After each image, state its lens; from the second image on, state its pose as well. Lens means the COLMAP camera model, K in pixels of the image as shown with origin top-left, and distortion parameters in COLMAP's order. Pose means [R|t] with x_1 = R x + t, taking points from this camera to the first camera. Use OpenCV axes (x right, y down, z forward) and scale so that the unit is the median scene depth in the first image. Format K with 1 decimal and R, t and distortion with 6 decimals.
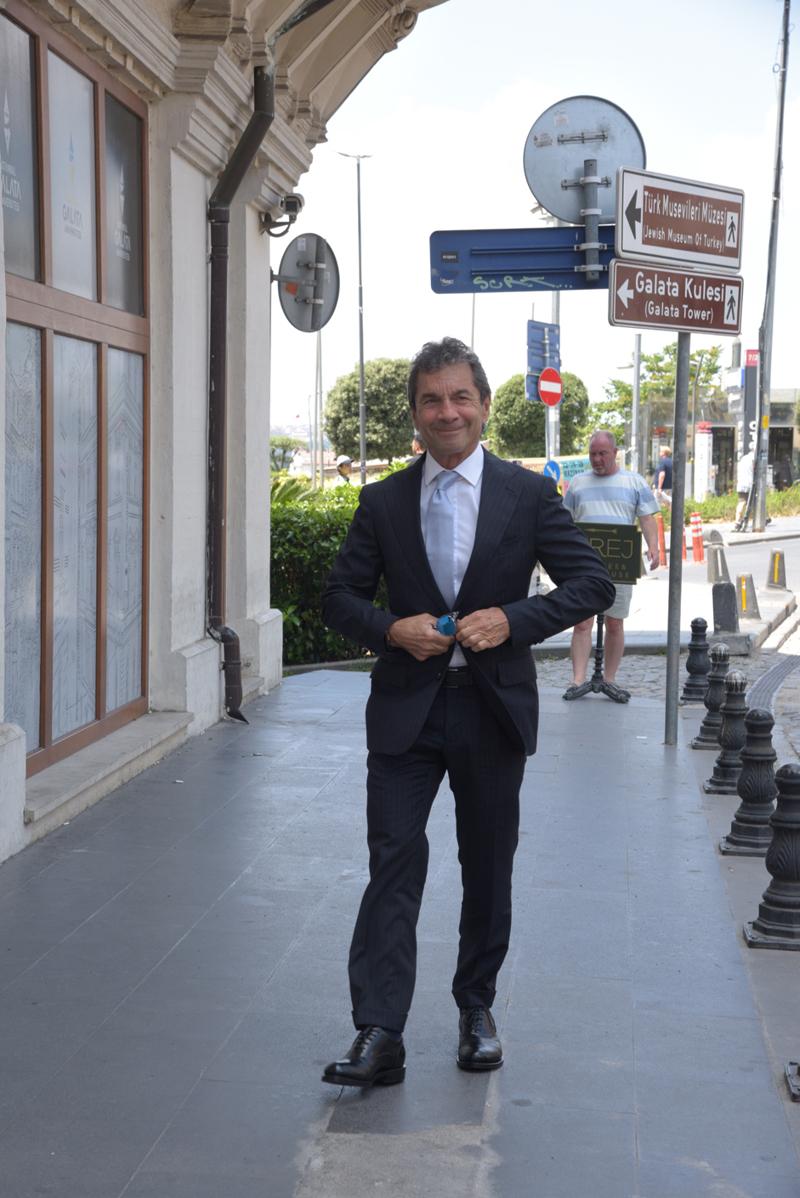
lens RADIAL K [[2229.9, 0, 400.2], [0, 2229.9, 600.5], [0, 0, 1]] dist [0.443849, 0.000000]
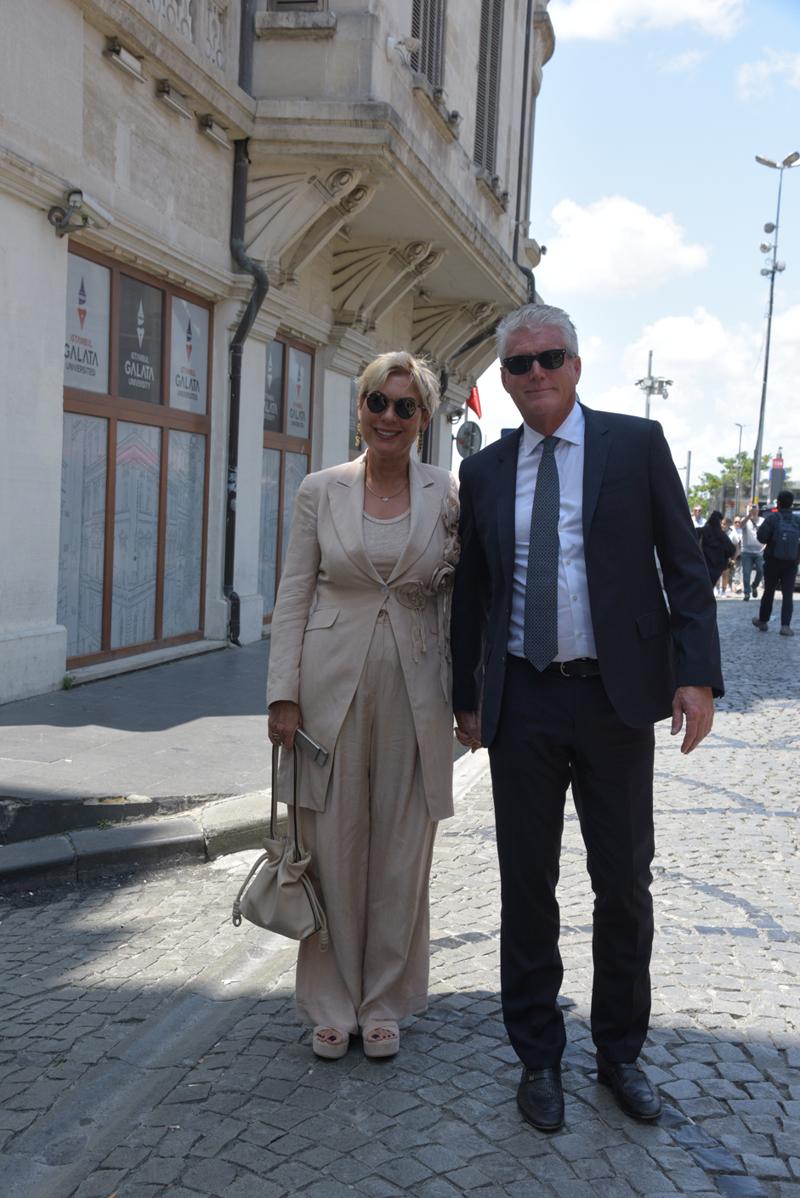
lens RADIAL K [[1404.9, 0, 399.7], [0, 1404.9, 600.4], [0, 0, 1]] dist [0.014531, 0.000000]
pose [[0.989571, 0.036747, -0.139280, 0.136425], [-0.036955, 0.999316, 0.001096, 0.050220], [0.139225, 0.004063, 0.990252, -0.719015]]
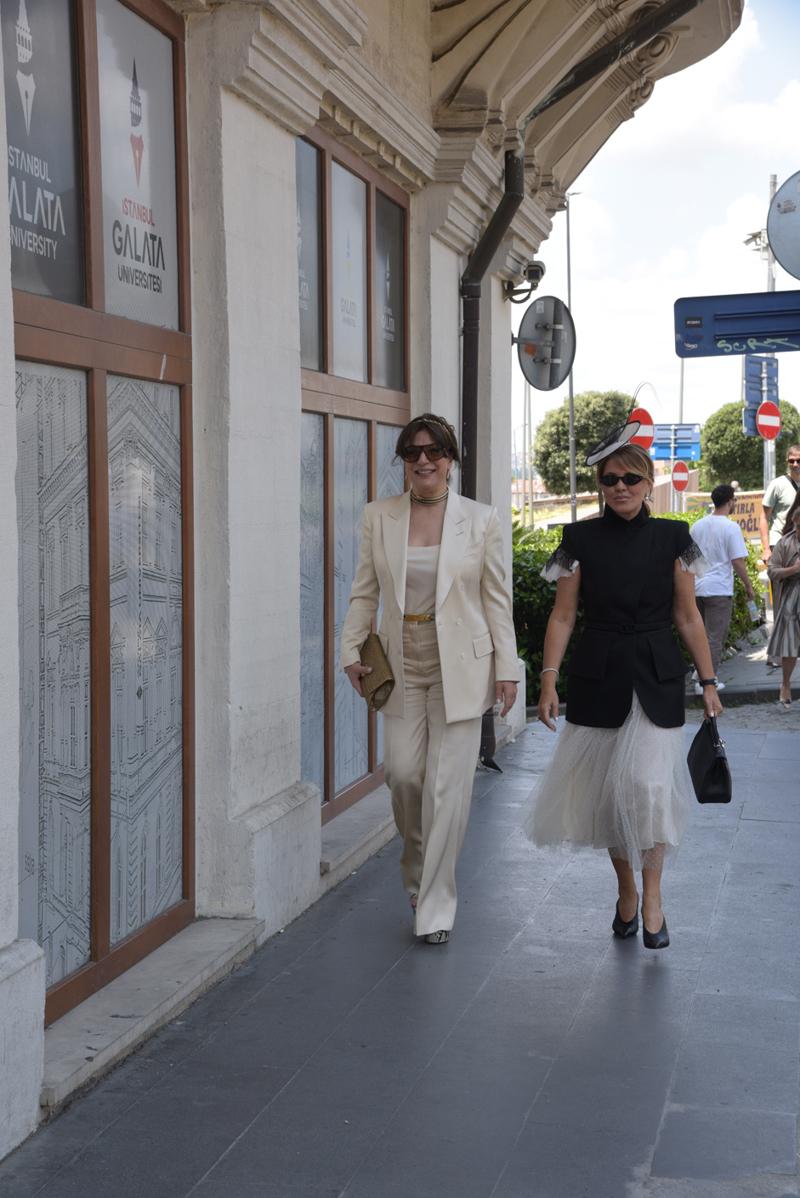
lens RADIAL K [[2229.9, 0, 397.9], [0, 2229.9, 600.7], [0, 0, 1]] dist [0.443849, 0.000000]
pose [[0.995770, -0.013597, -0.090872, -0.020492], [0.012480, 0.999839, -0.012856, -0.012501], [0.091032, 0.011667, 0.995780, -0.046613]]
